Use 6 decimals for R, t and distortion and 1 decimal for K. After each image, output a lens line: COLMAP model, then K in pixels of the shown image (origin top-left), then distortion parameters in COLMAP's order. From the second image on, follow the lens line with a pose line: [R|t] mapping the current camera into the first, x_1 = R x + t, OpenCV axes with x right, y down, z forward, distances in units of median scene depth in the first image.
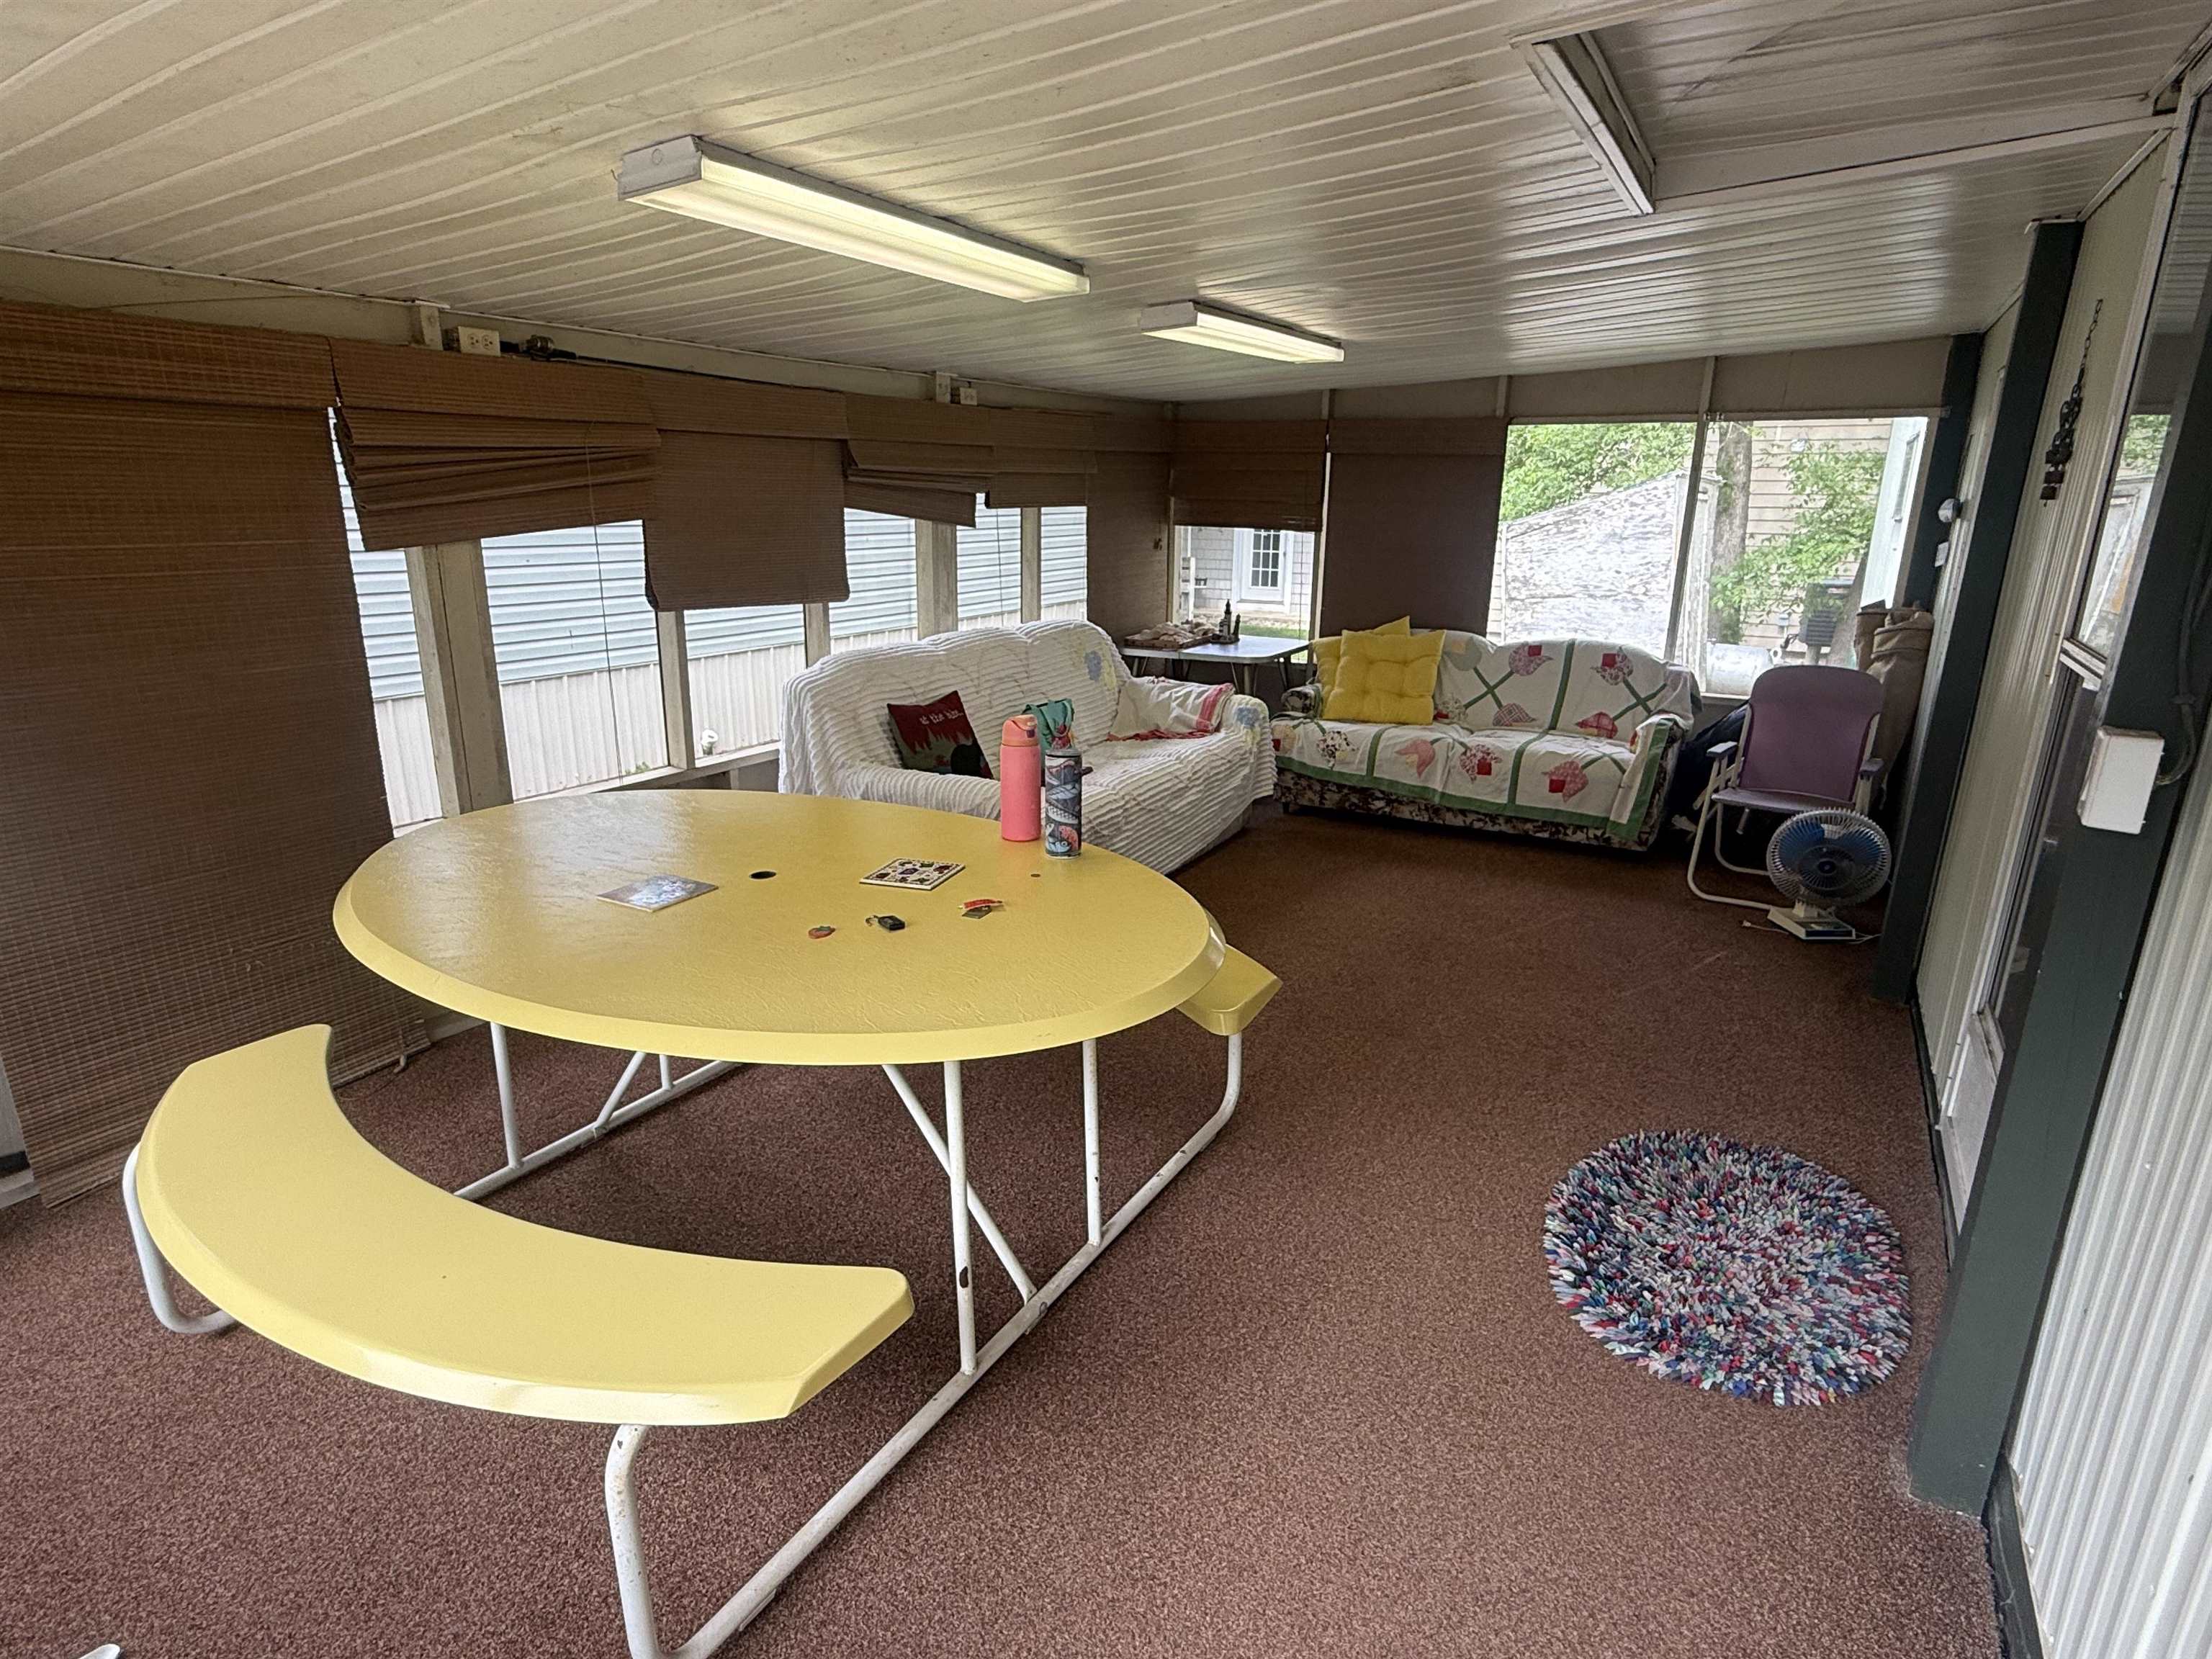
lens RADIAL K [[1188.9, 0, 1096.3], [0, 1188.9, 831.3], [0, 0, 1]] dist [-0.004753, -0.000664]
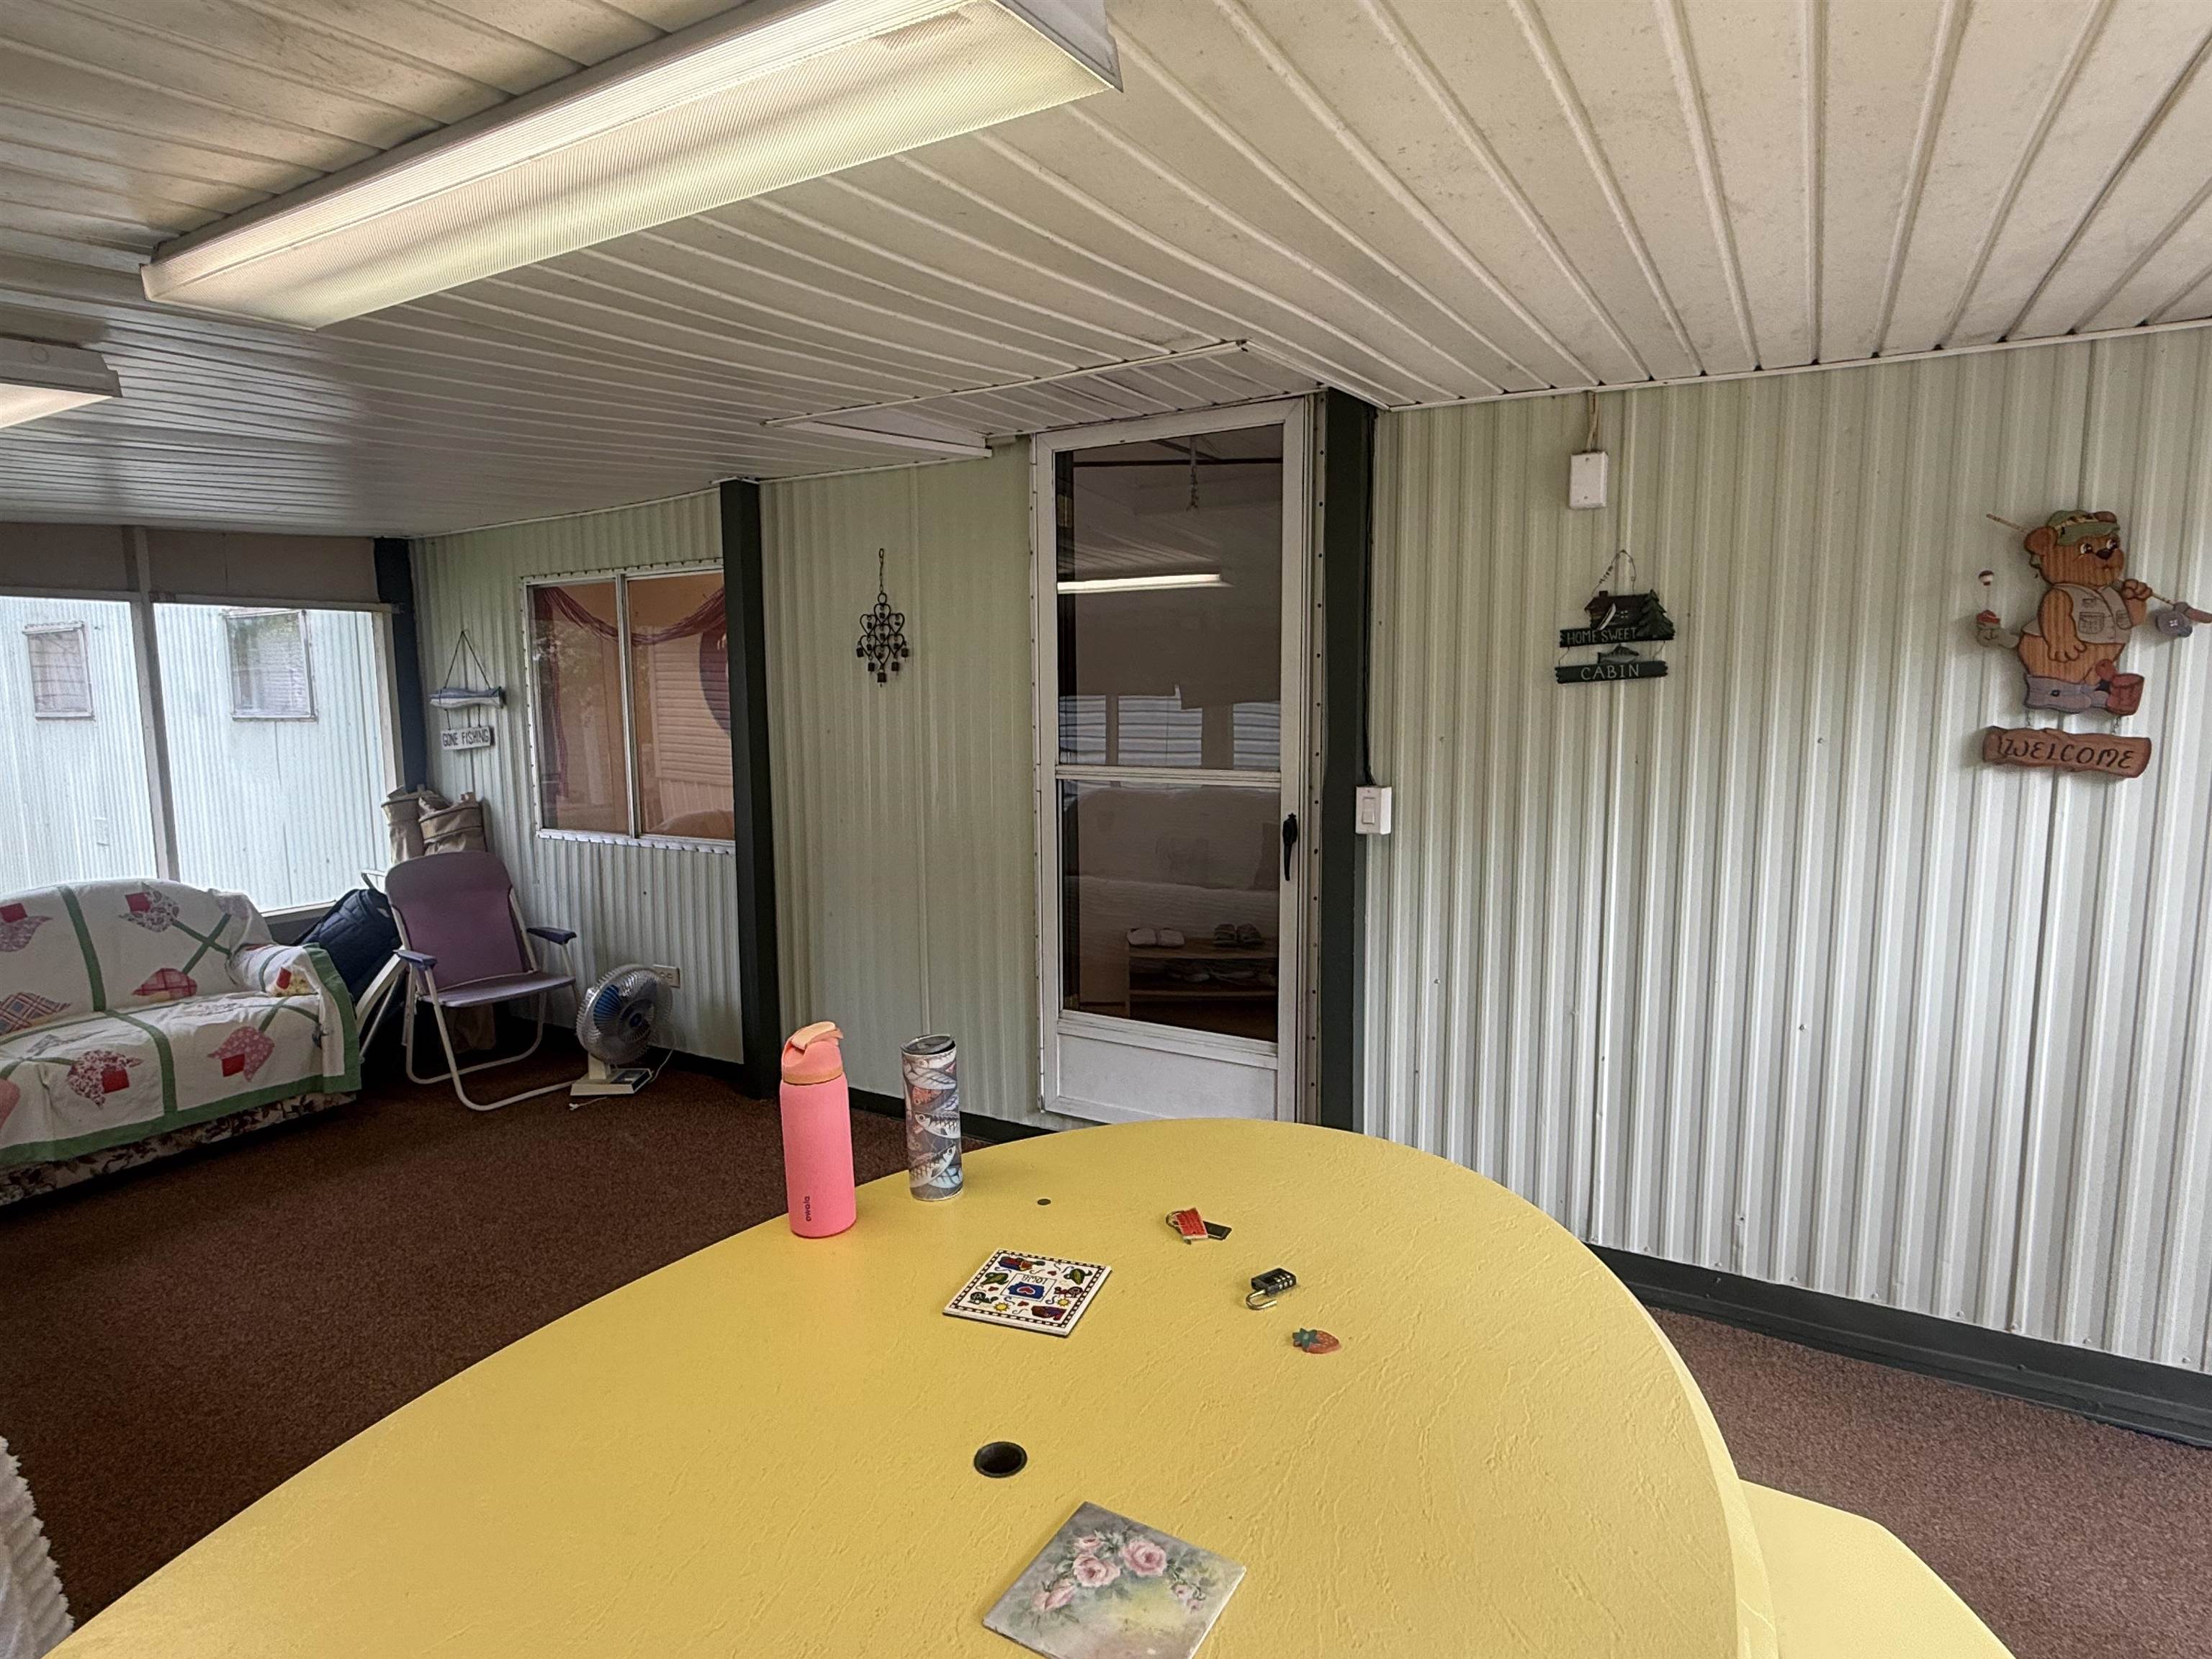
lens RADIAL K [[1188.9, 0, 1096.6], [0, 1188.9, 828.0], [0, 0, 1]] dist [-0.004753, -0.000664]
pose [[0.008246, -0.130145, 0.991461, -0.326994], [0.287965, 0.949802, 0.122281, -0.113669], [-0.957605, 0.284498, 0.045309, 0.397694]]
